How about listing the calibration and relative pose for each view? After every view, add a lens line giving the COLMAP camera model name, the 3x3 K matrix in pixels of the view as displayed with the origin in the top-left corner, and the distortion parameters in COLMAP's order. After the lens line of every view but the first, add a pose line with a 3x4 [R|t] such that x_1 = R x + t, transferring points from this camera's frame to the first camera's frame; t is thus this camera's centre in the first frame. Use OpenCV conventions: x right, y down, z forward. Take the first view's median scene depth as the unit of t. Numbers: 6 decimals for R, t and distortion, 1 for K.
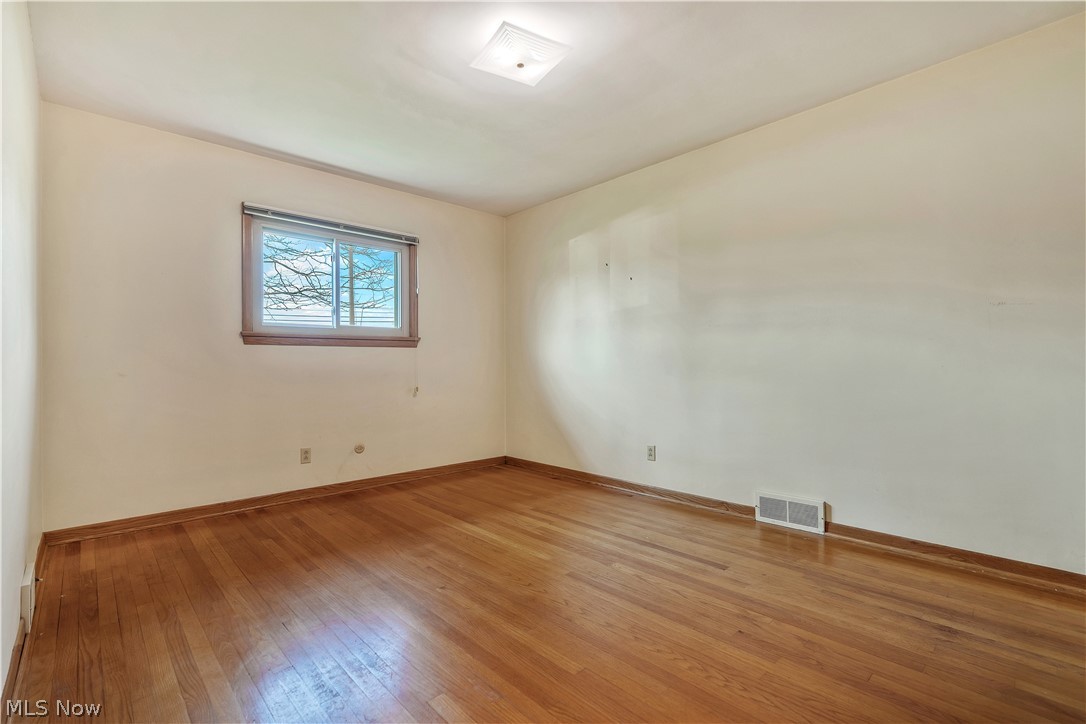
lens RADIAL K [[496.4, 0, 531.6], [0, 496.4, 361.4], [0, 0, 1]] dist [-0.004469, 0.000542]
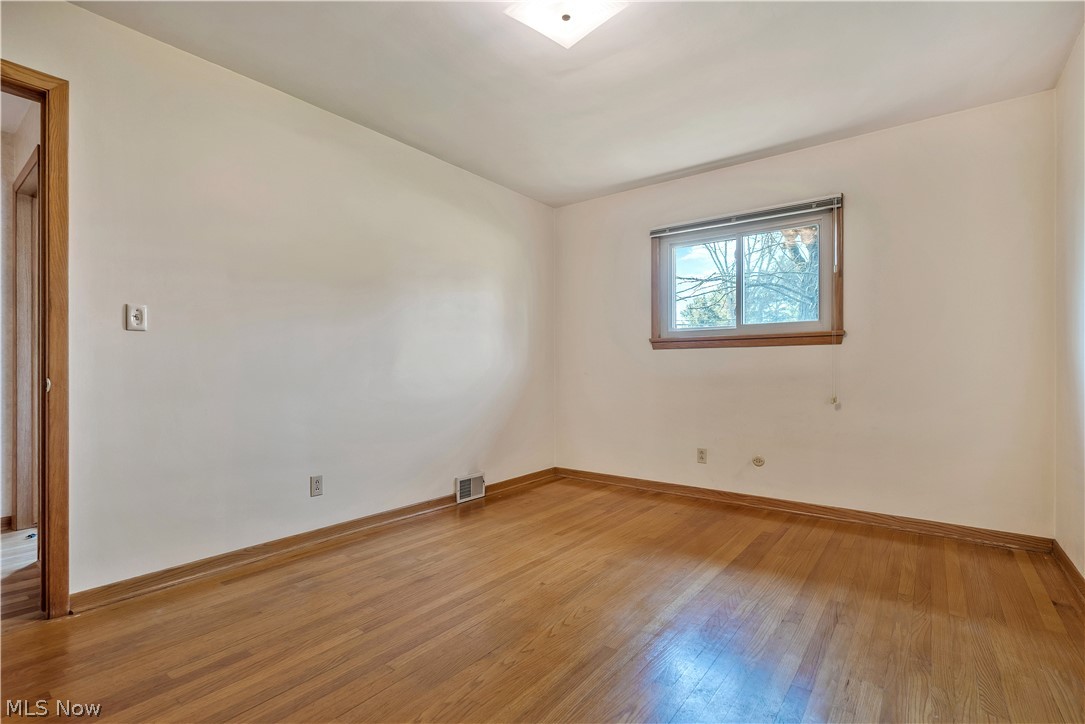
lens RADIAL K [[495.9, 0, 538.2], [0, 495.9, 368.2], [0, 0, 1]] dist [-0.004469, 0.000542]
pose [[0.171688, -0.000601, -0.985151, 0.521295], [0.003709, 0.999993, 0.000036, 0.008773], [0.985144, -0.003660, 0.171689, 0.519854]]
